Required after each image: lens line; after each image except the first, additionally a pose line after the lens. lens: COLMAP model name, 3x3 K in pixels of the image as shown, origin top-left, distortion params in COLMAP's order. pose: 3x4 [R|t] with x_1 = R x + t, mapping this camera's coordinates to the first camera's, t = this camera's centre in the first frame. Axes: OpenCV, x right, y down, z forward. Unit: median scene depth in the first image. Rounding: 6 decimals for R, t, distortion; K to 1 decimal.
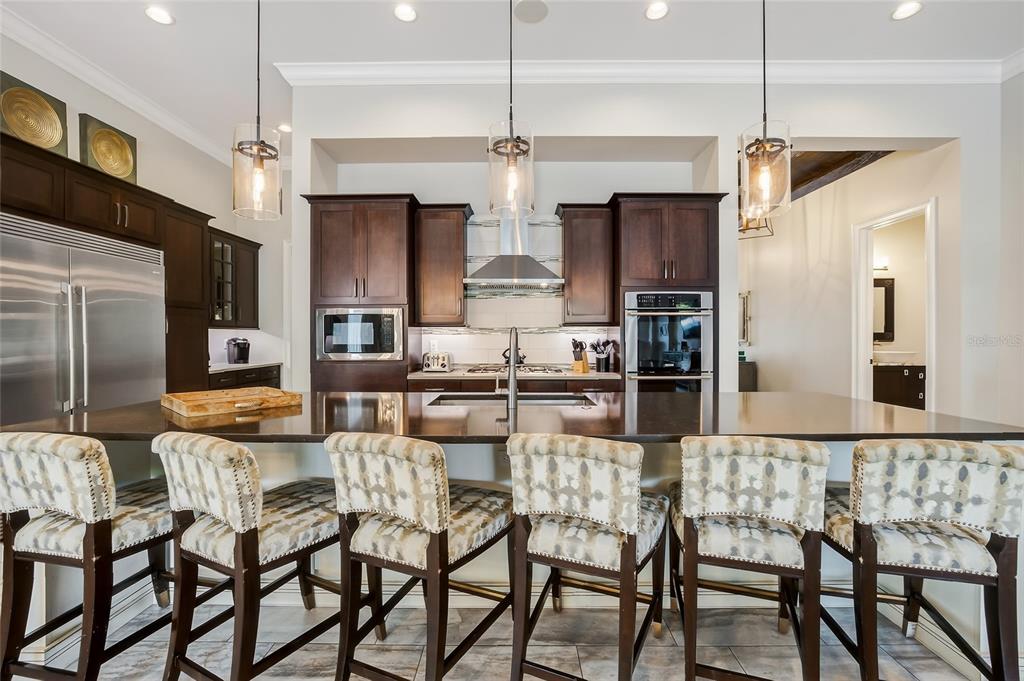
lens RADIAL K [[441.3, 0, 512.0], [0, 441.3, 340.5], [0, 0, 1]] dist [0.000184, 0.000061]
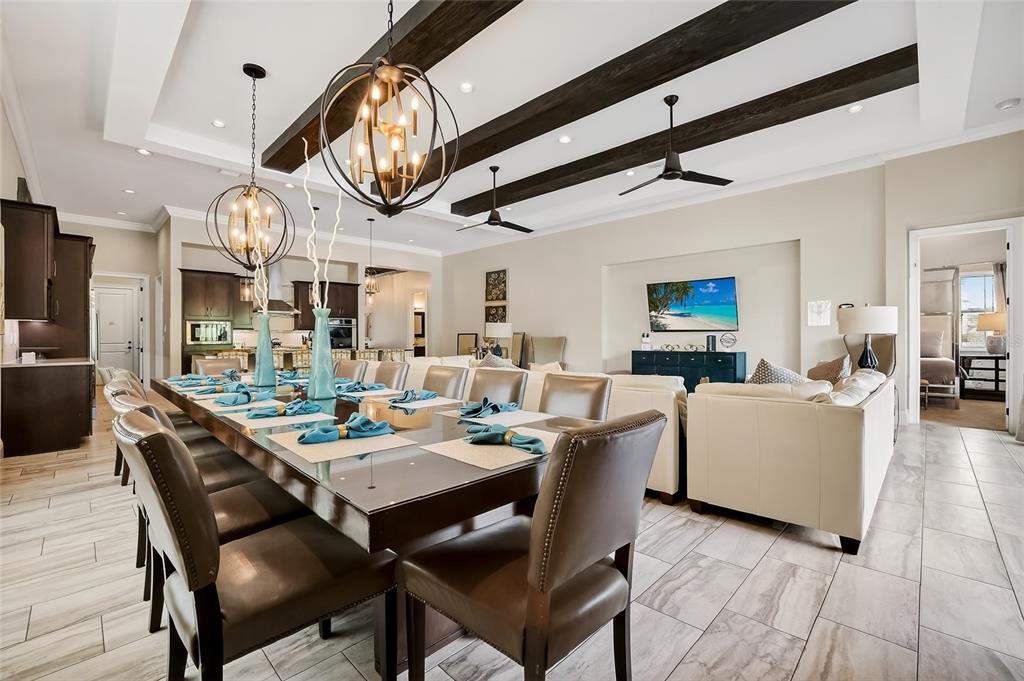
lens RADIAL K [[441.3, 0, 512.0], [0, 441.3, 340.5], [0, 0, 1]] dist [0.000184, 0.000061]
pose [[0.685973, -0.001864, 0.727625, -0.849362], [-0.000190, 0.999996, 0.002742, 0.015739], [-0.727627, -0.002019, 0.685970, -1.535630]]
